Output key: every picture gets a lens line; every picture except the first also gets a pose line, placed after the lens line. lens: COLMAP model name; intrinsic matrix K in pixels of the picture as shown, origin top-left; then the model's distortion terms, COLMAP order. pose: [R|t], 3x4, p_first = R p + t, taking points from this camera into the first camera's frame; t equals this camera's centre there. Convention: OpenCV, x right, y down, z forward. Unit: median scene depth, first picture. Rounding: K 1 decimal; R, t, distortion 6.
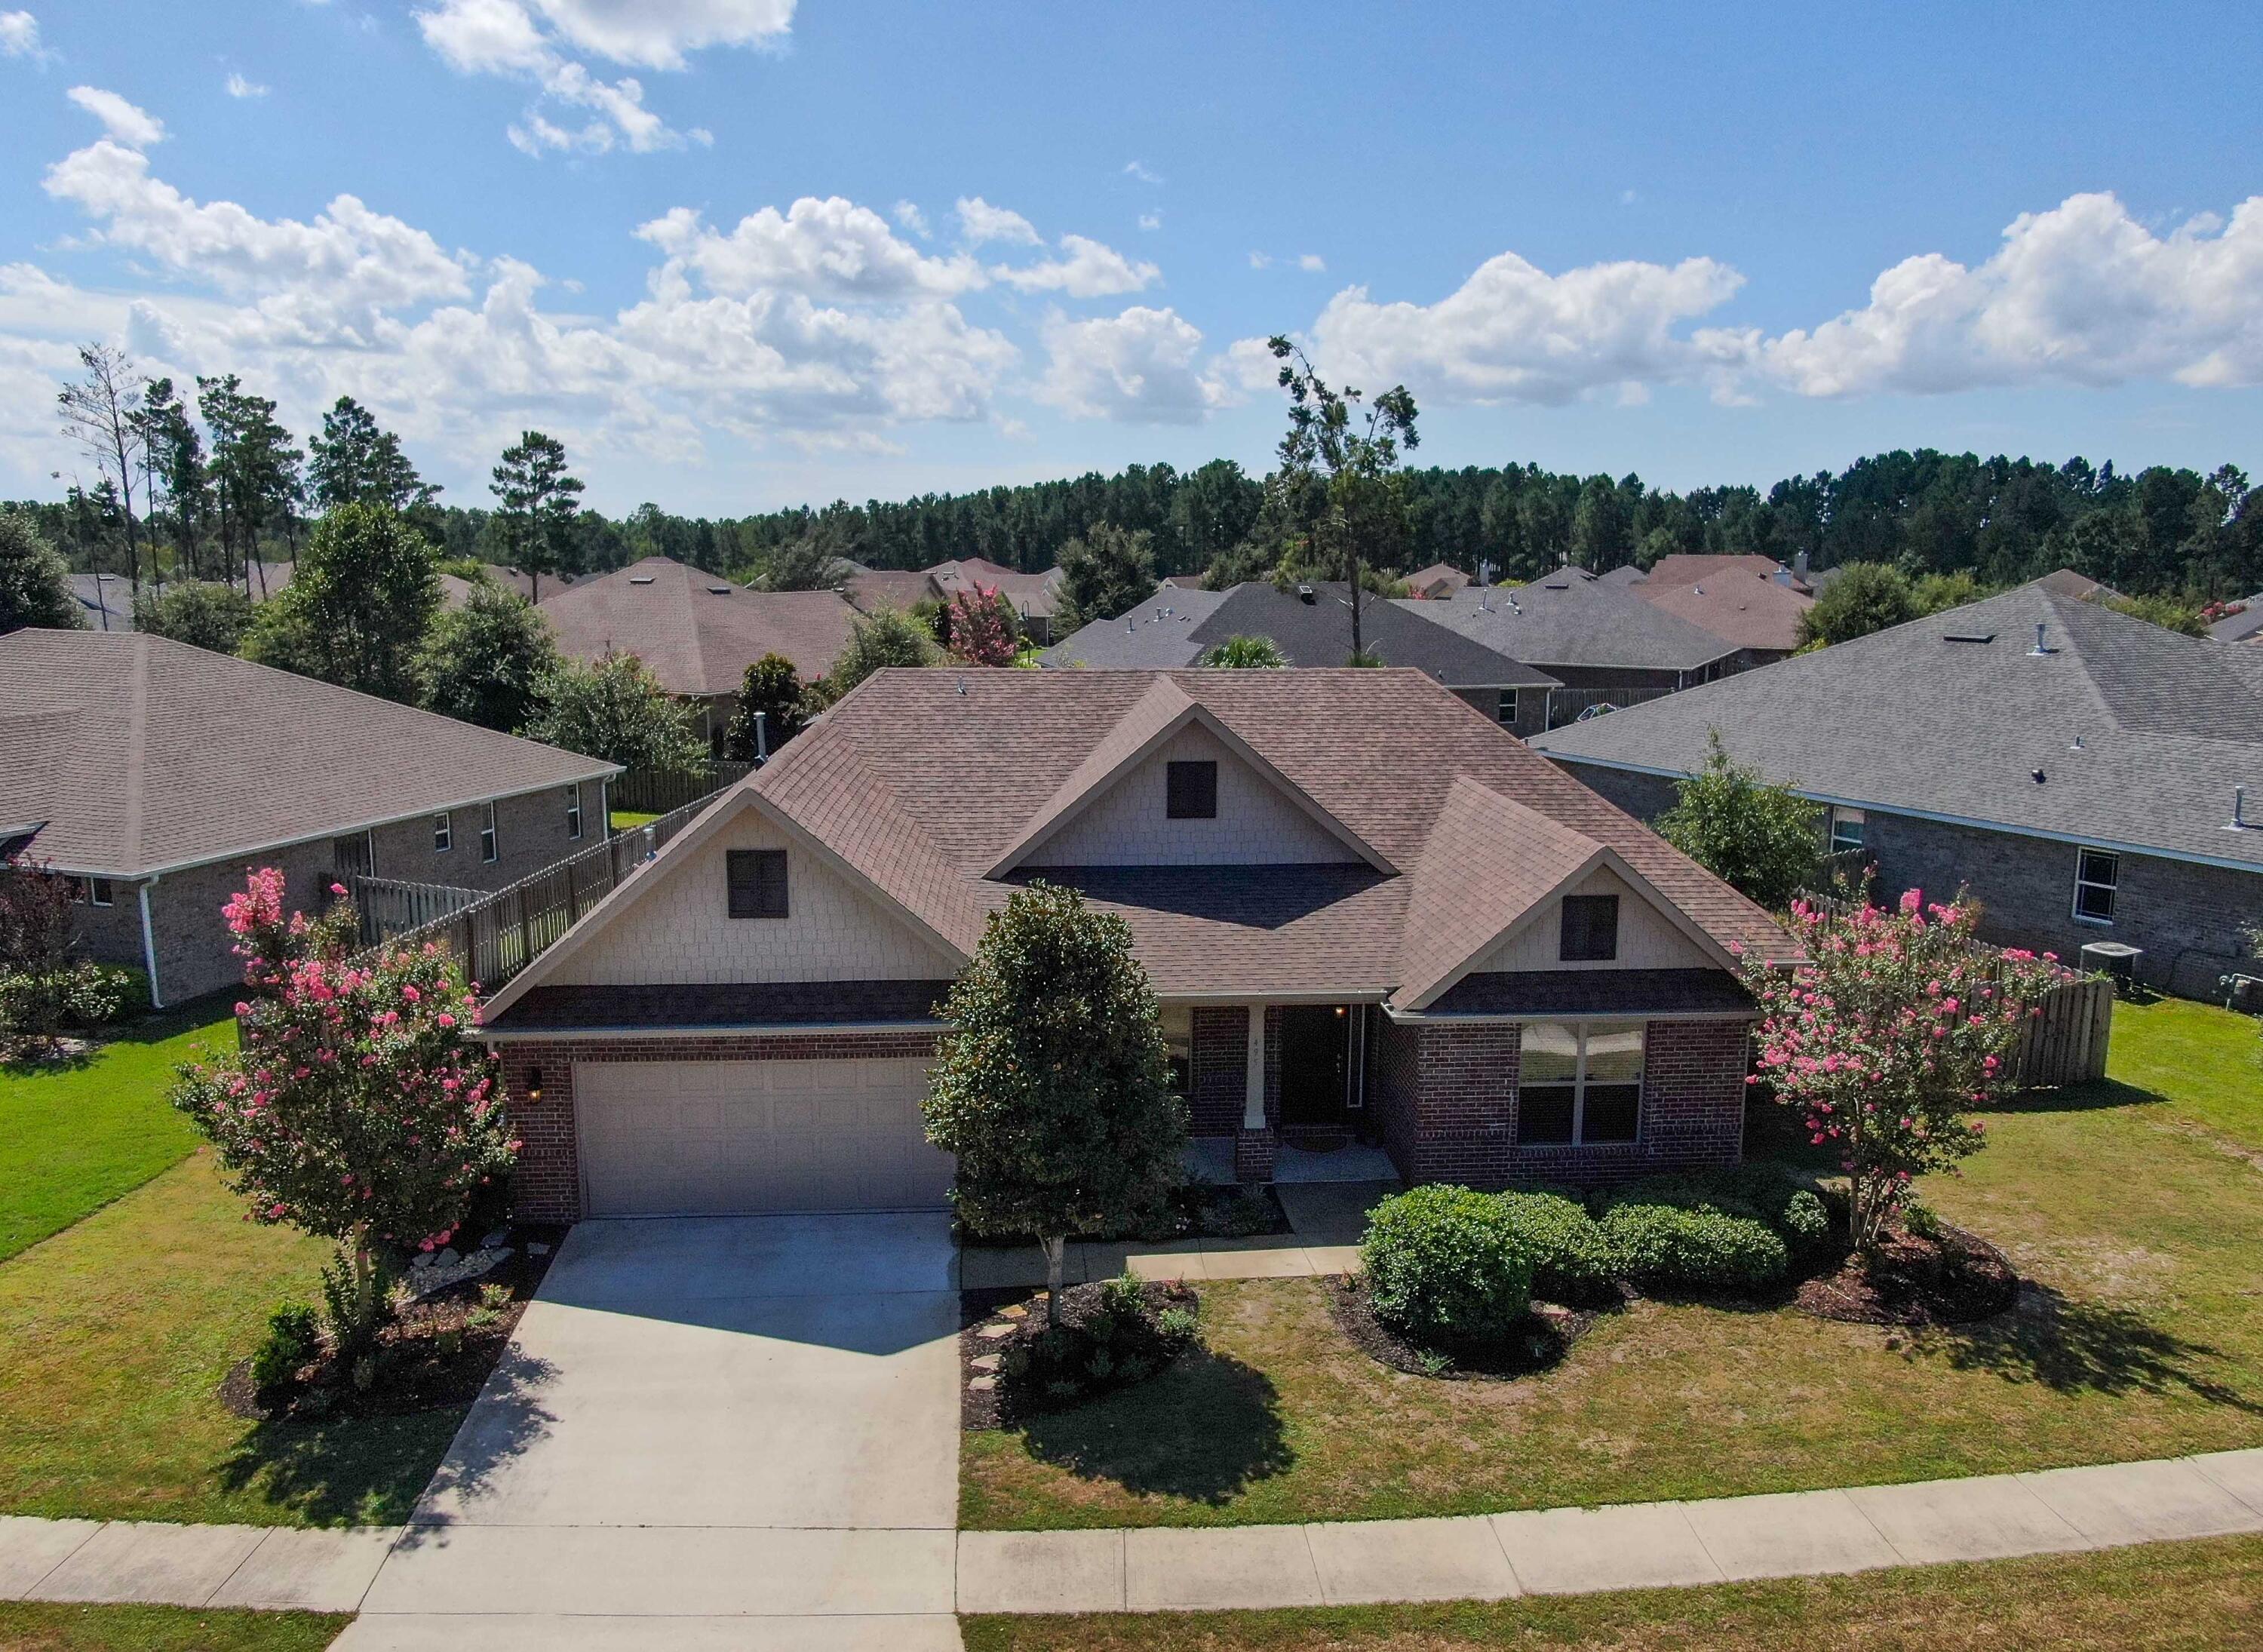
lens RADIAL K [[1642.0, 0, 1136.0], [0, 1642.0, 859.7], [0, 0, 1]] dist [-0.004212, -0.009245]
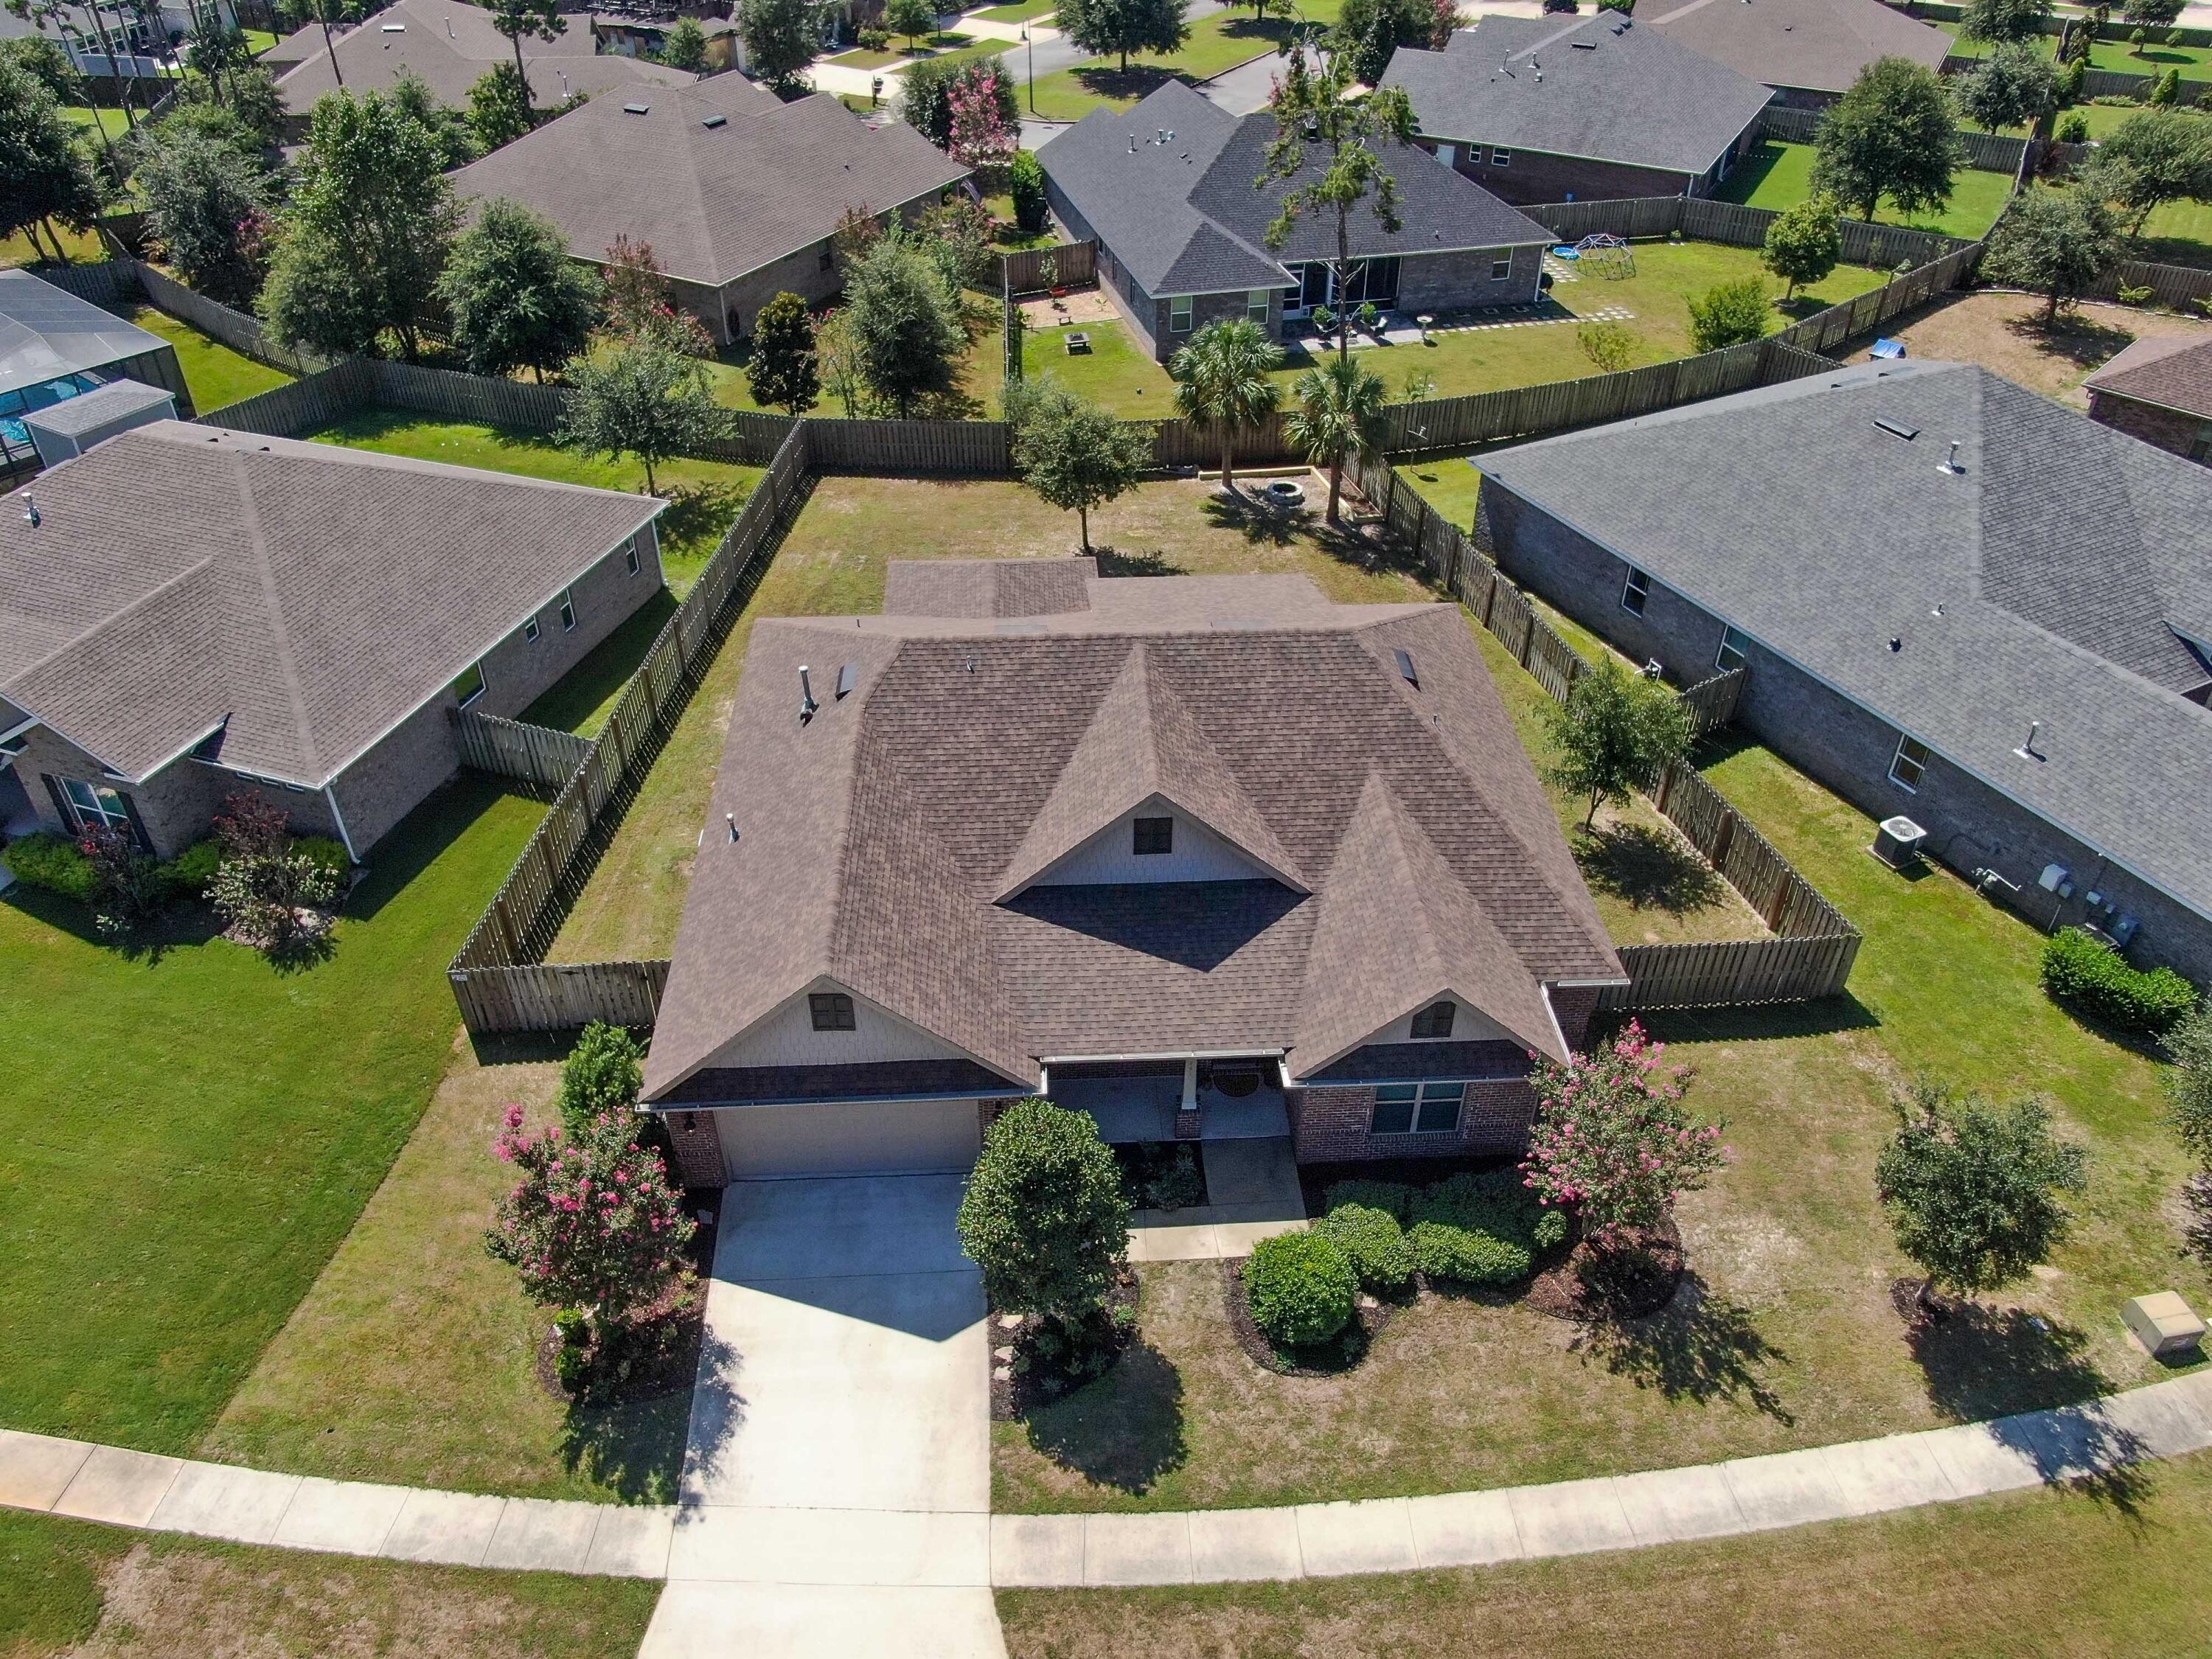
lens RADIAL K [[1606.1, 0, 1108.0], [0, 1606.1, 825.1], [0, 0, 1]] dist [-0.013049, 0.004986]
pose [[0.999663, 0.015499, -0.020801, 0.035157], [-0.004579, 0.894722, 0.446599, -0.859758], [0.025533, -0.446354, 0.894492, -0.171486]]
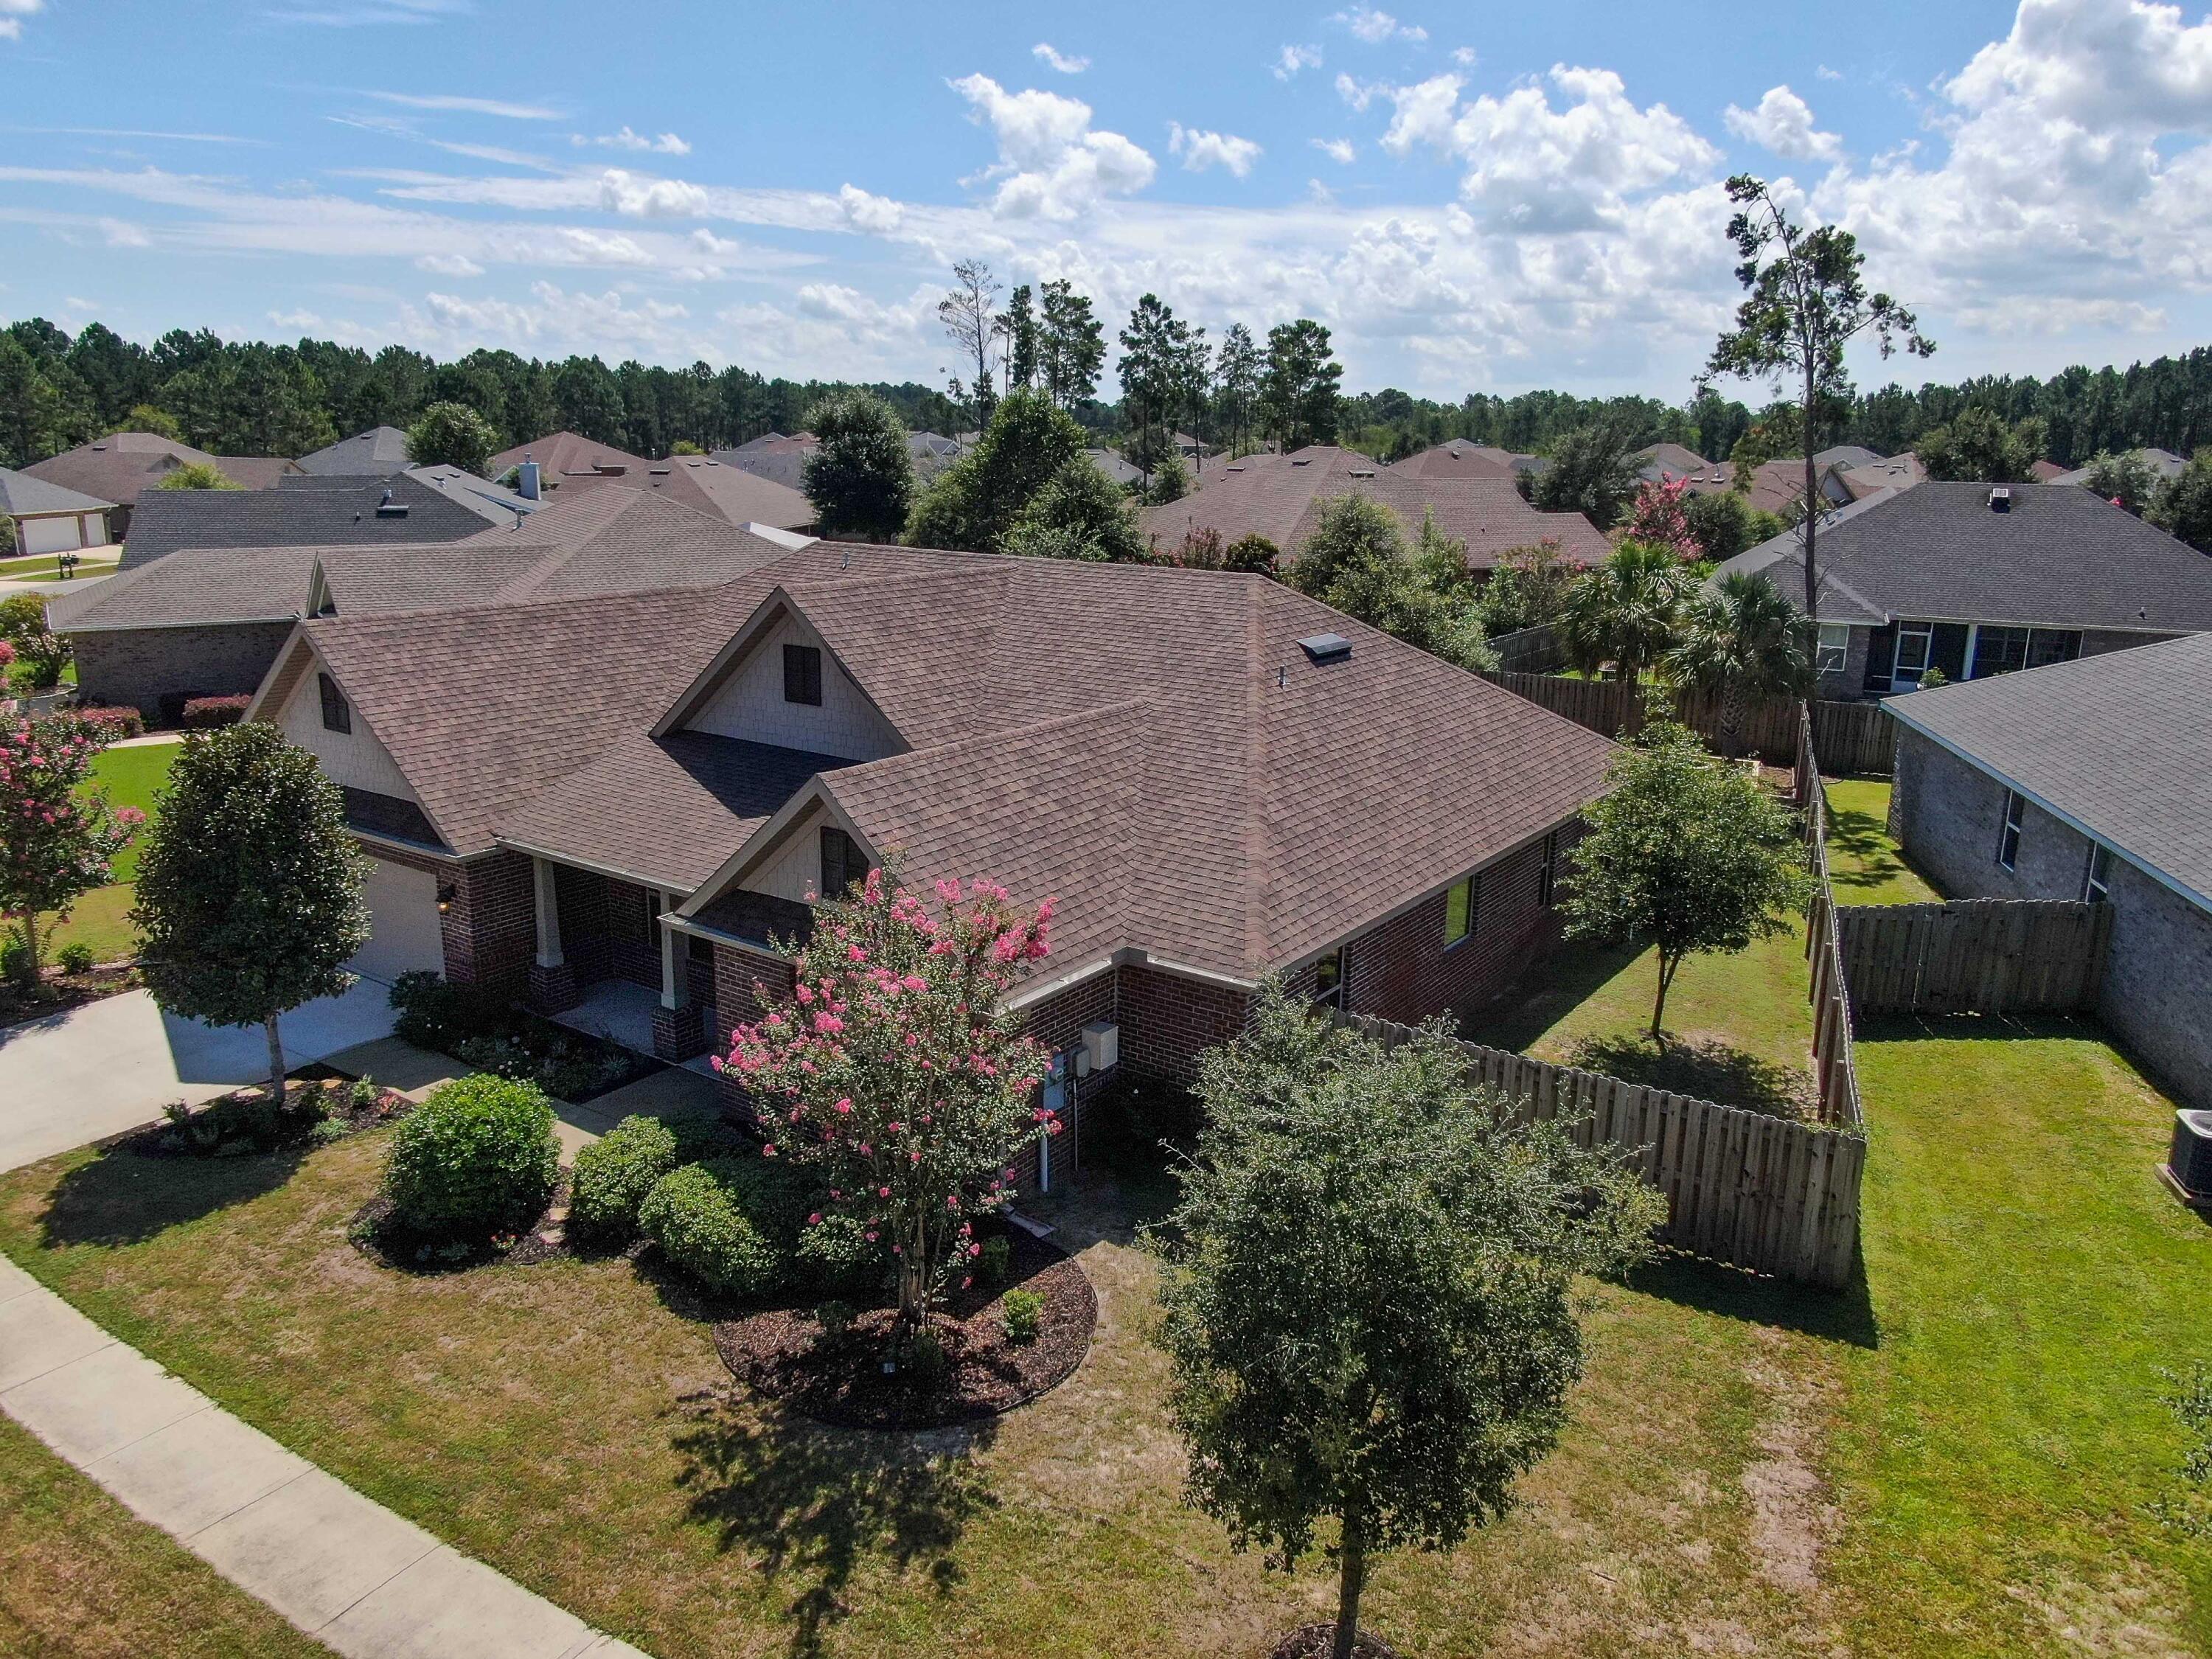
lens RADIAL K [[1606.1, 0, 1098.0], [0, 1606.1, 818.7], [0, 0, 1]] dist [-0.013049, 0.004986]
pose [[0.762547, 0.161696, -0.626399, 1.111547], [-0.131534, 0.986787, 0.094602, -0.100981], [0.633420, 0.010254, 0.773740, 0.510859]]
